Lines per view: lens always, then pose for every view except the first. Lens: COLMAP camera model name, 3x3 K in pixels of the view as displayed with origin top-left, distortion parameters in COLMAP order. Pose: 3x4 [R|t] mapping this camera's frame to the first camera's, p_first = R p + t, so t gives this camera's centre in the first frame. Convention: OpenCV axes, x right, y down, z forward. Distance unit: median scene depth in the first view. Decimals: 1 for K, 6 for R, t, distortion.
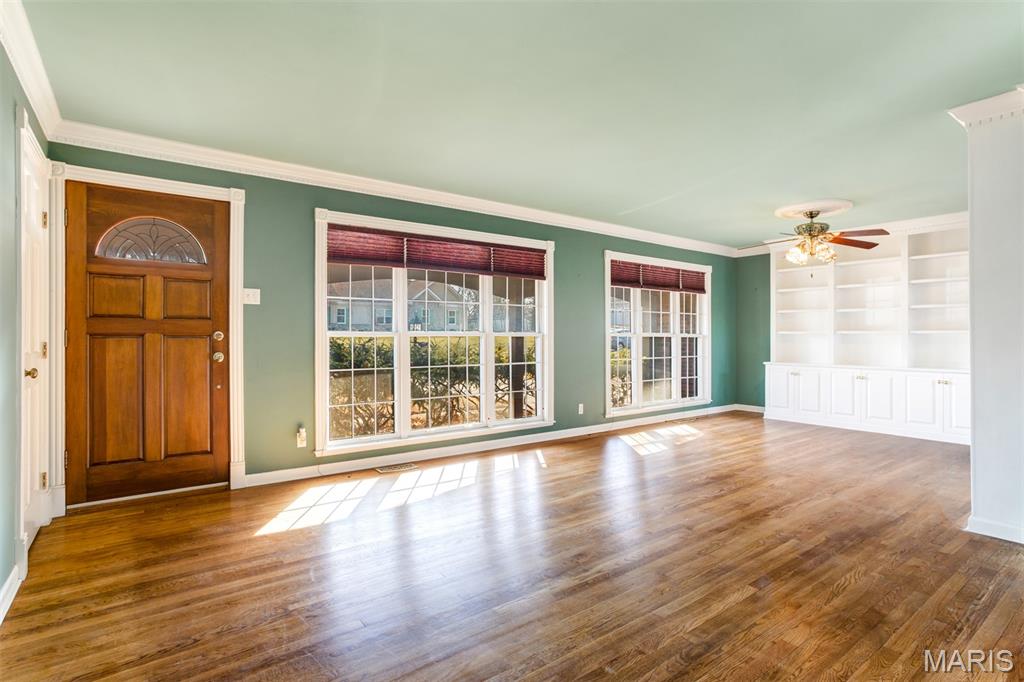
lens RADIAL K [[521.0, 0, 511.1], [0, 521.0, 339.6], [0, 0, 1]] dist [-0.028272, 0.018794]
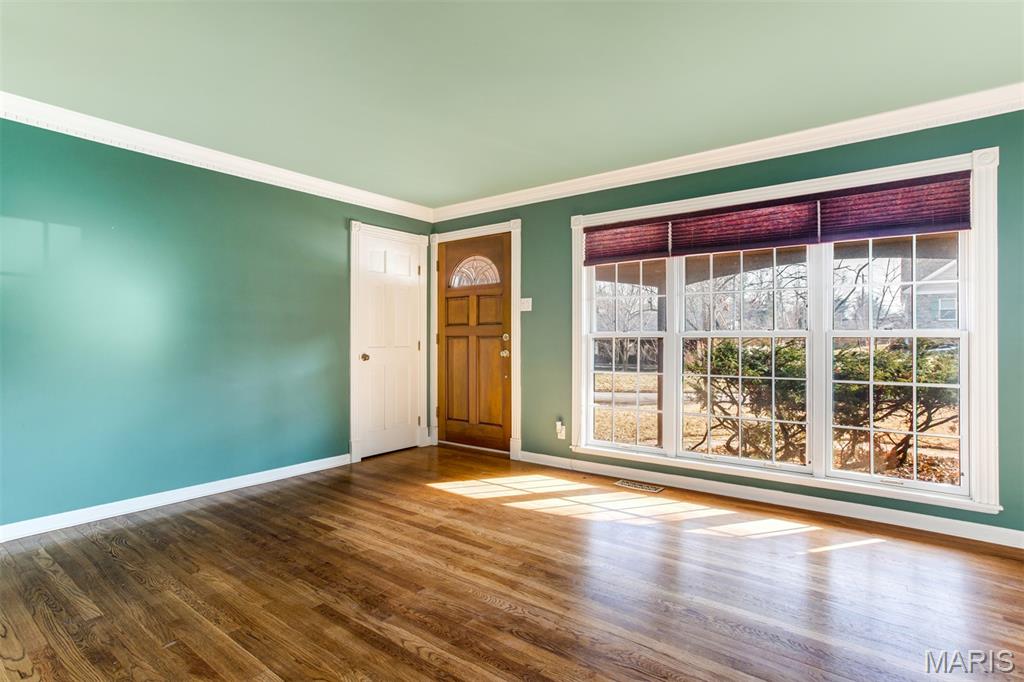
lens RADIAL K [[521.0, 0, 508.5], [0, 521.0, 334.3], [0, 0, 1]] dist [-0.028272, 0.018794]
pose [[0.271056, 0.001728, -0.962562, 0.667065], [0.000616, 0.999998, 0.001968, -0.016218], [0.962563, -0.001127, 0.271055, 0.635425]]
